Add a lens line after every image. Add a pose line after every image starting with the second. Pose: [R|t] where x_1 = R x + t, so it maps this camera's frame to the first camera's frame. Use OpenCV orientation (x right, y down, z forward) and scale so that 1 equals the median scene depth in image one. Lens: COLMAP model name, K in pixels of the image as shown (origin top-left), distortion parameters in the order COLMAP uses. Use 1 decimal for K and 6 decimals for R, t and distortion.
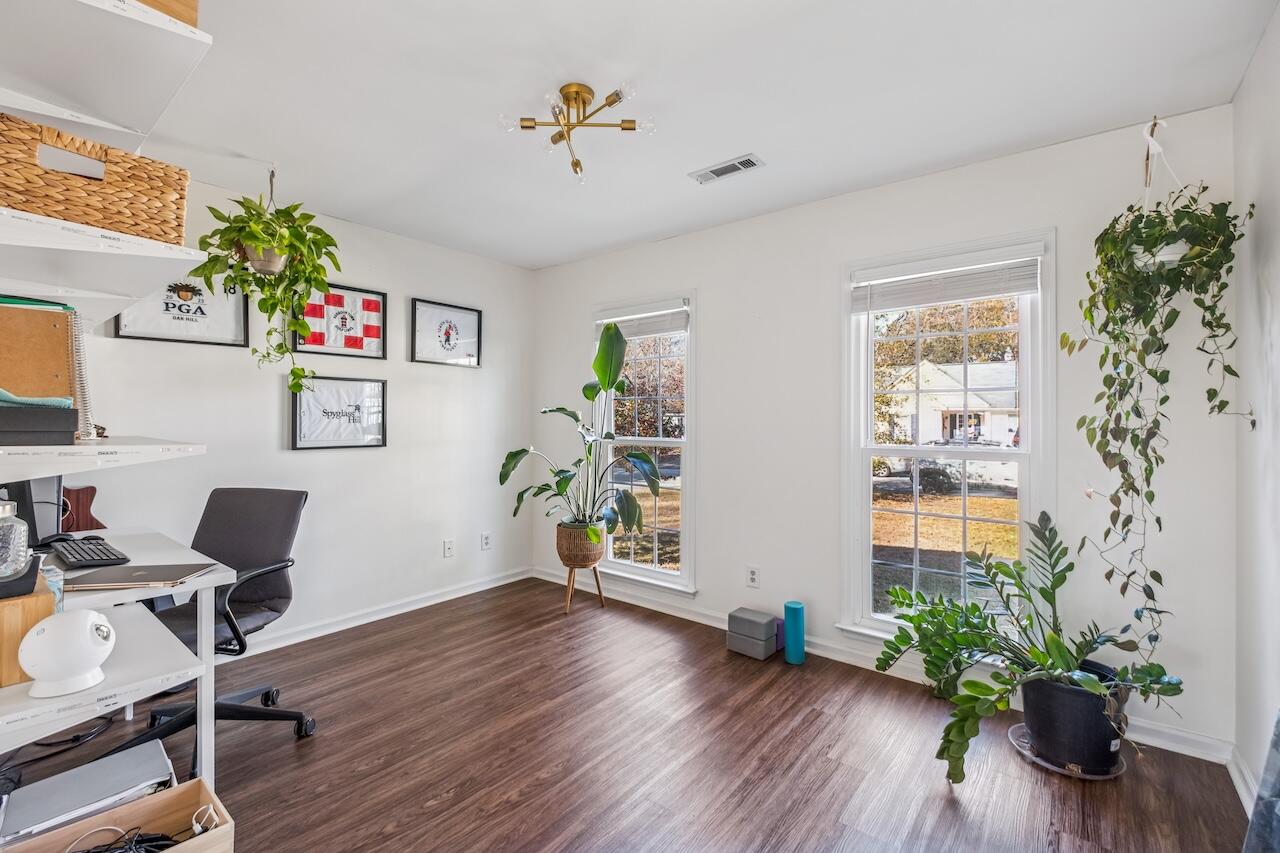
lens RADIAL K [[553.6, 0, 644.1], [0, 553.6, 421.8], [0, 0, 1]] dist [0.001031, -0.000131]
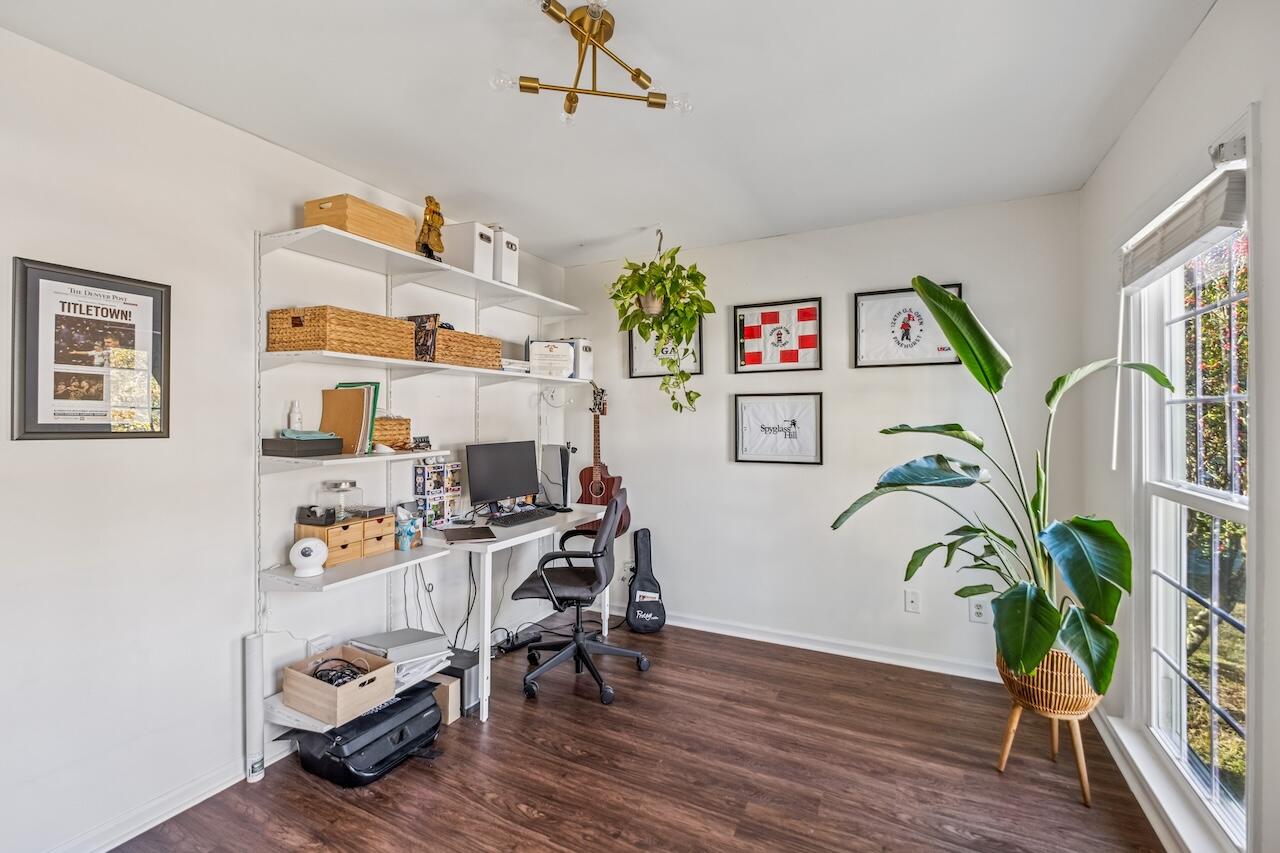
lens RADIAL K [[553.6, 0, 643.7], [0, 553.6, 421.1], [0, 0, 1]] dist [0.001031, -0.000131]
pose [[0.212592, 0.002847, -0.977137, 0.388029], [-0.000722, 0.999996, 0.002756, -0.031887], [0.977141, 0.000120, 0.212593, 0.551885]]
